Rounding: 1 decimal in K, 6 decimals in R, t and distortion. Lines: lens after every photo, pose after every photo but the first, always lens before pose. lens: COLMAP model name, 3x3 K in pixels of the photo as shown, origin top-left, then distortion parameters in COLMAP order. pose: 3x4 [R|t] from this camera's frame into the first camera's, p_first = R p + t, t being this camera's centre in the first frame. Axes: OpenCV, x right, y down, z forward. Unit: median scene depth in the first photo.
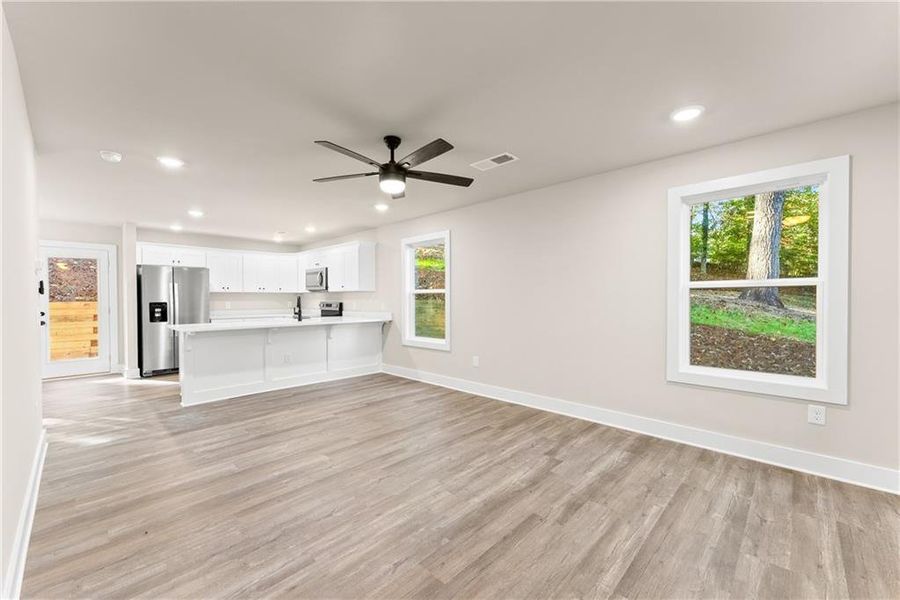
lens RADIAL K [[364.7, 0, 443.5], [0, 364.7, 302.3], [0, 0, 1]] dist [-0.002486, 0.000180]
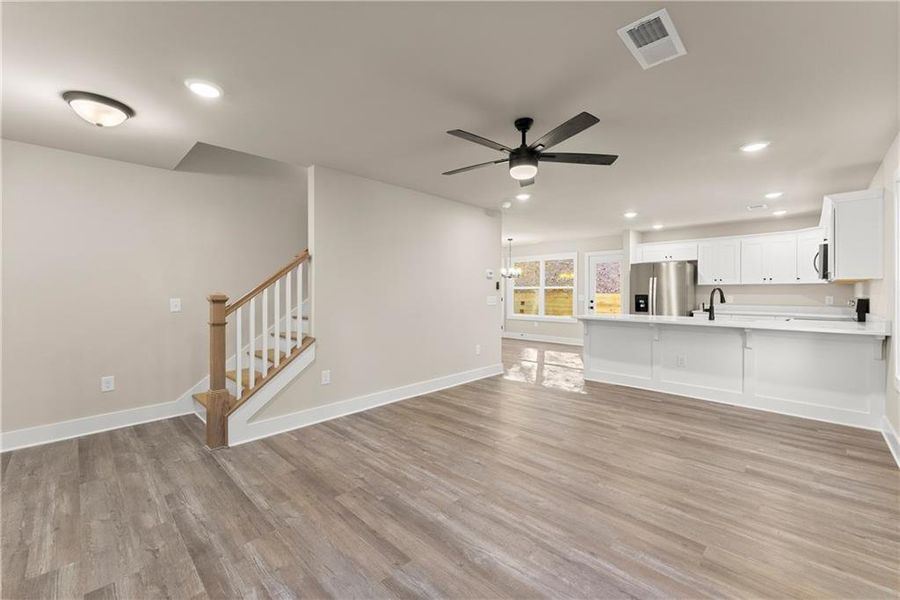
lens RADIAL K [[364.7, 0, 447.1], [0, 364.7, 295.1], [0, 0, 1]] dist [-0.002486, 0.000180]
pose [[-0.002158, 0.013324, -0.999909, 0.398288], [-0.011802, 0.999841, 0.013349, -0.007391], [0.999928, 0.011829, -0.002001, 0.409306]]
